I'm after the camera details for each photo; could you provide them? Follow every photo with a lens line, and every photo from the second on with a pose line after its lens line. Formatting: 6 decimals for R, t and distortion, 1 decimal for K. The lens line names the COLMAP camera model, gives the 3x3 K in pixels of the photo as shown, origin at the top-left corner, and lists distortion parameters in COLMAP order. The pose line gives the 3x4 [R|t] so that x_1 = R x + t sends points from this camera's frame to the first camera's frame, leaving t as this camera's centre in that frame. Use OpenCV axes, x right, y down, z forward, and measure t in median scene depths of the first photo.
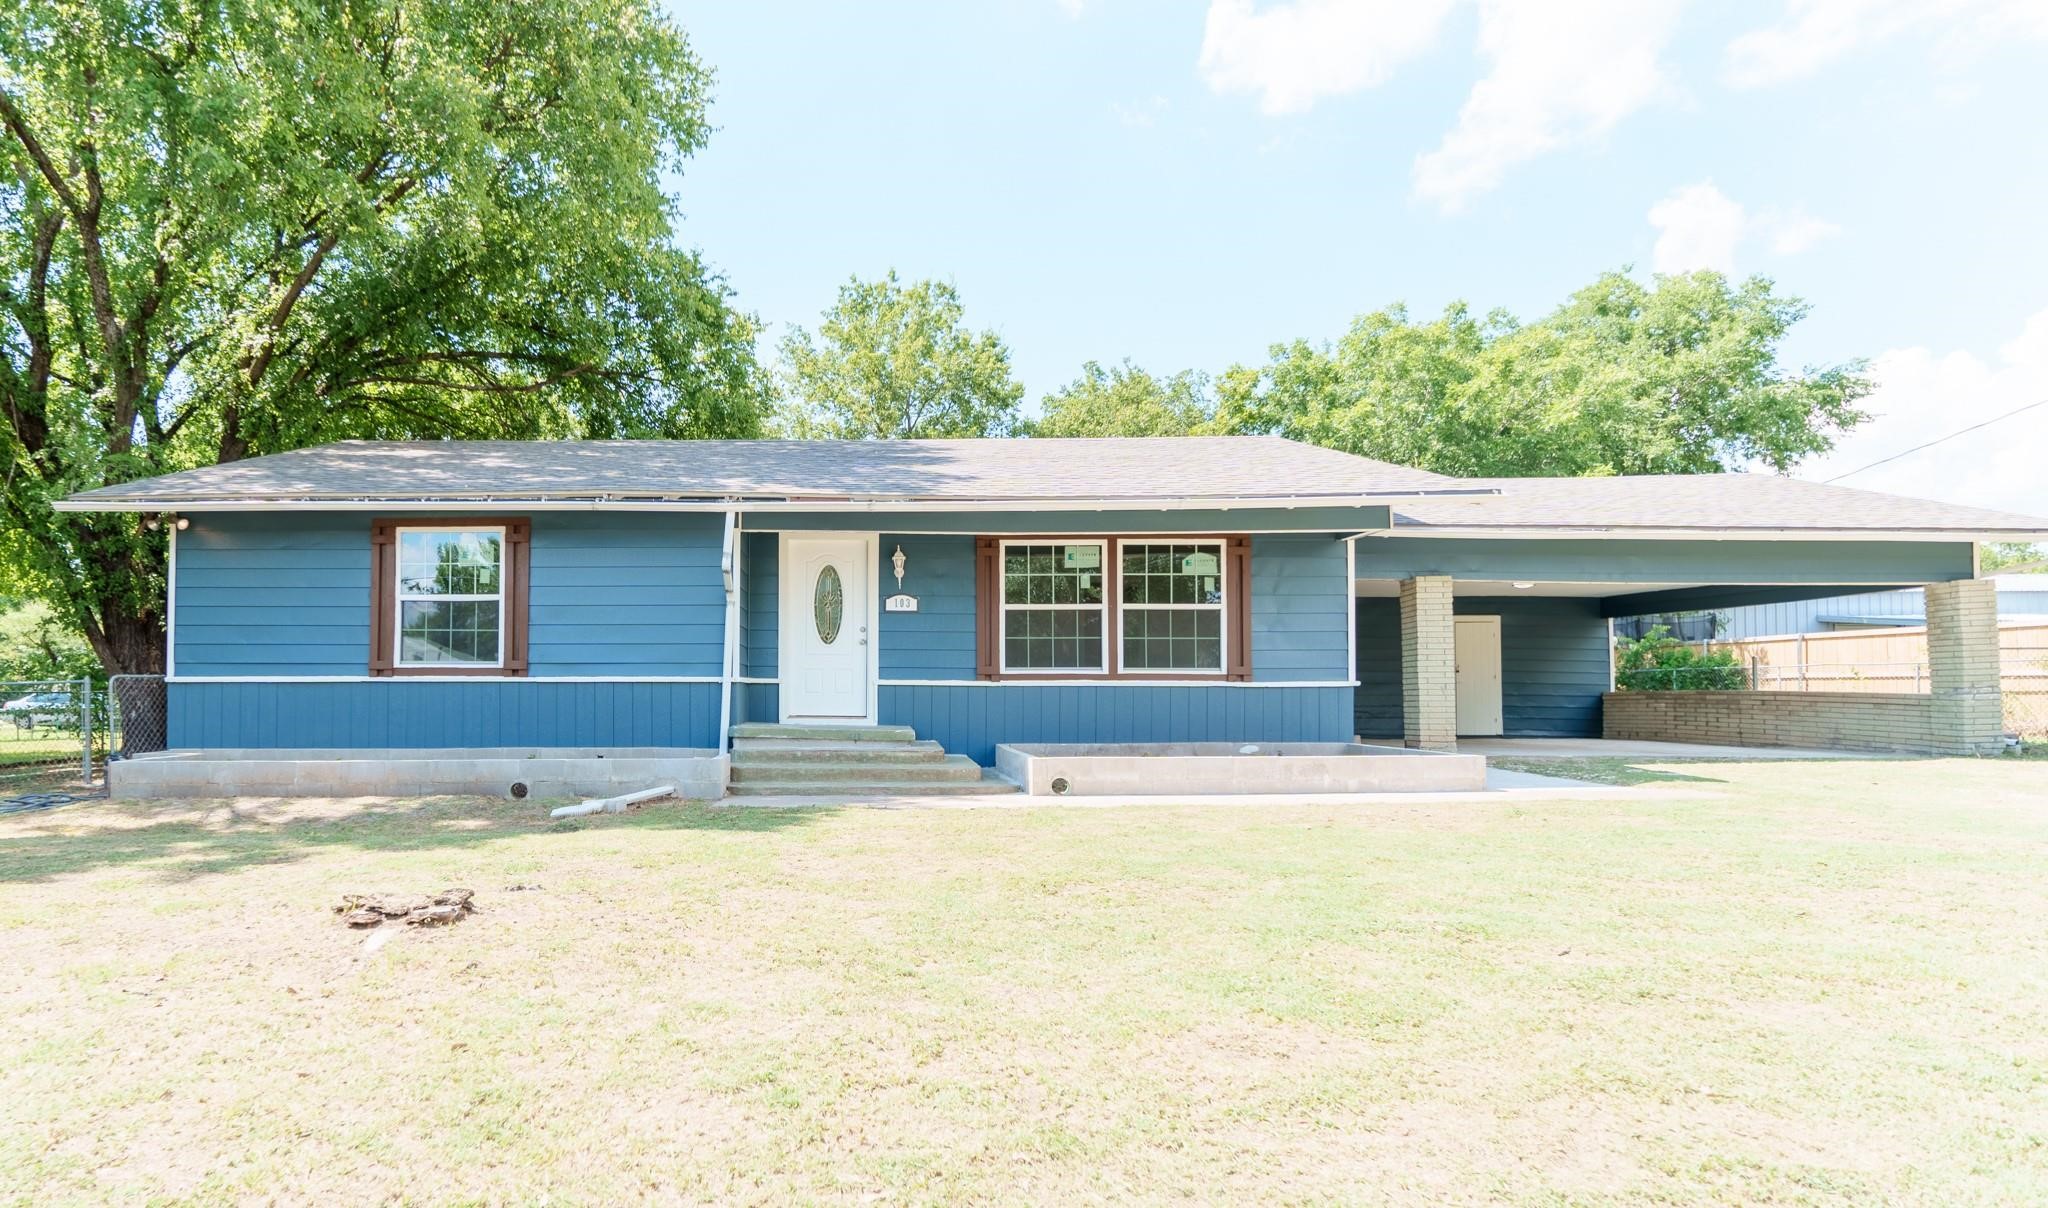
lens RADIAL K [[1079.9, 0, 809.2], [0, 1079.9, 670.7], [0, 0, 1]] dist [0.003362, 0.000043]
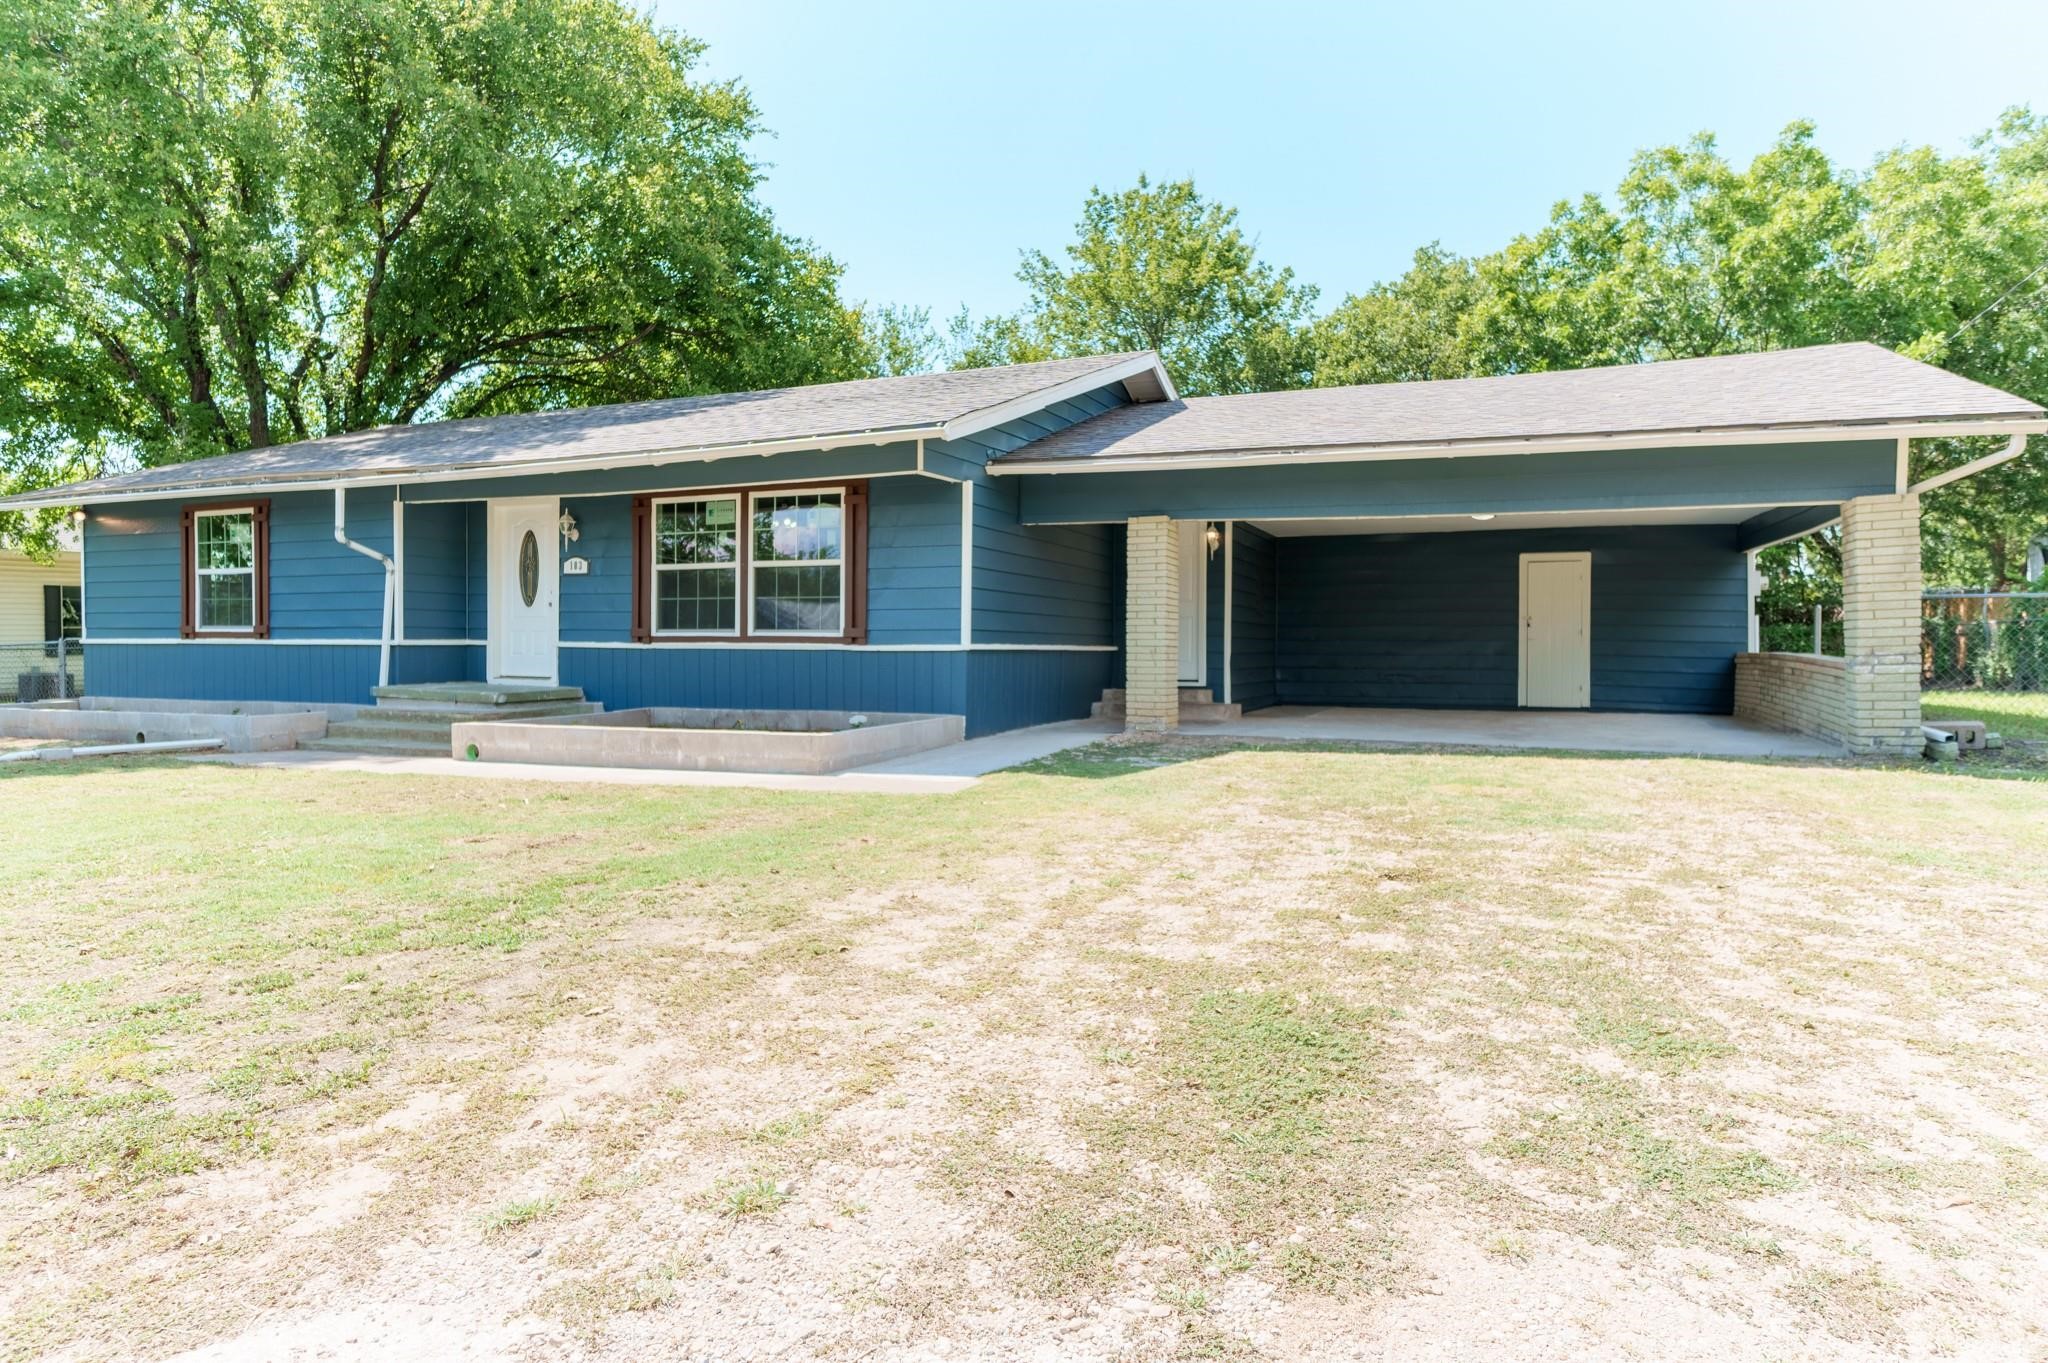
lens RADIAL K [[1127.7, 0, 1015.6], [0, 1127.7, 680.5], [0, 0, 1]] dist [0.003535, -0.001109]
pose [[0.934108, 0.013661, -0.356729, 0.854234], [0.004676, 0.998714, 0.050491, -0.006943], [0.356960, -0.048832, 0.932842, 0.161136]]
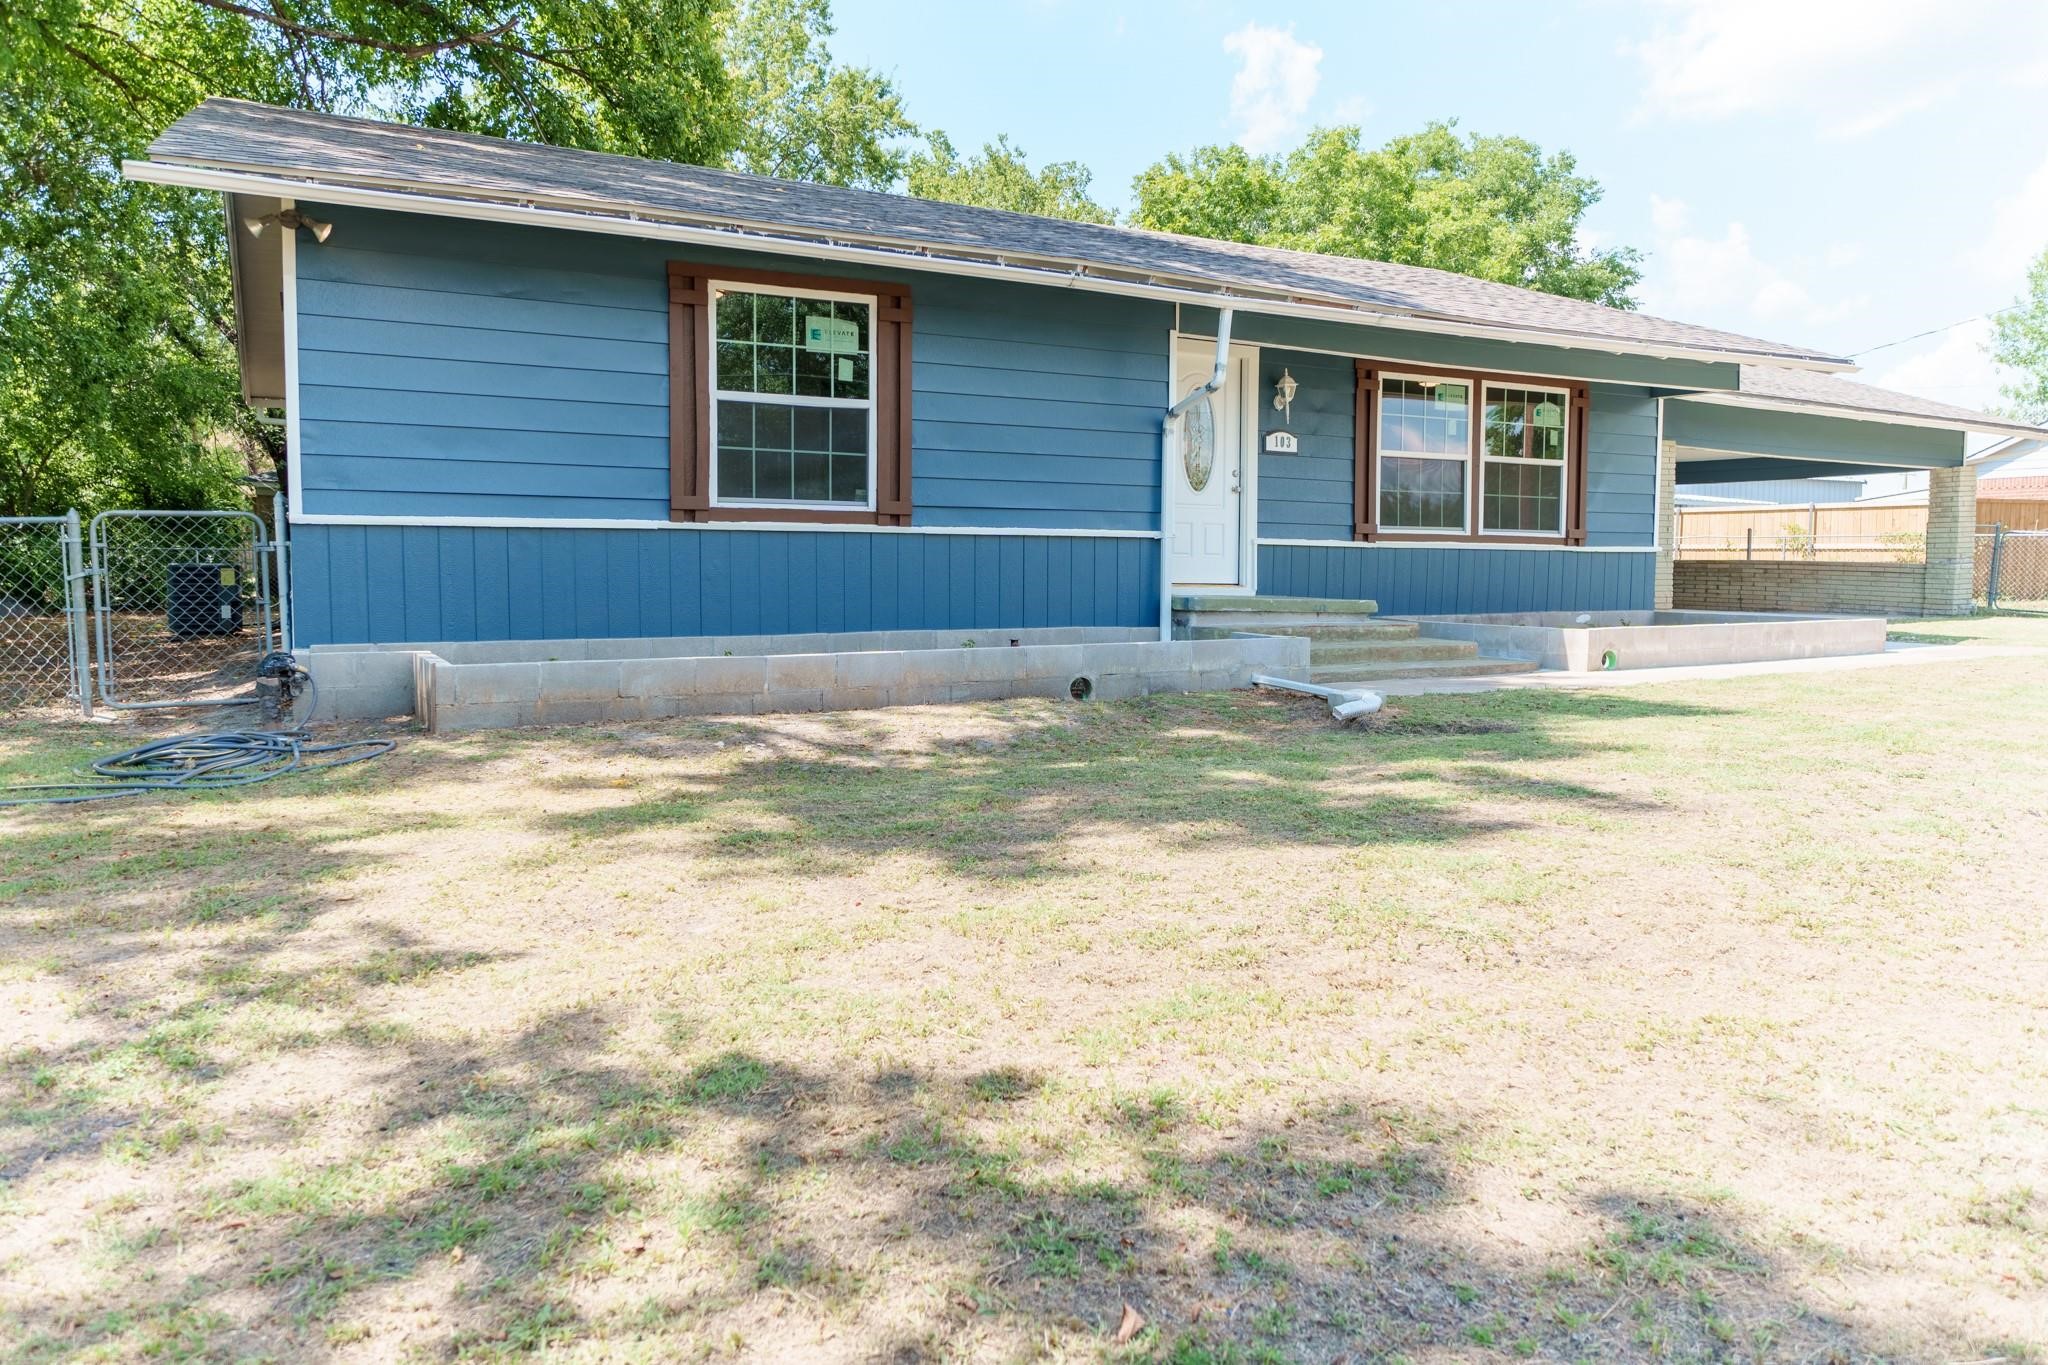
lens RADIAL K [[1398.4, 0, 1023.3], [0, 1398.4, 690.5], [0, 0, 1]] dist [0.003415, 0.004215]
pose [[0.864442, -0.039740, 0.501160, -0.611485], [-0.016929, 0.994004, 0.108021, 0.011745], [-0.502448, -0.101862, 0.858586, 0.191314]]
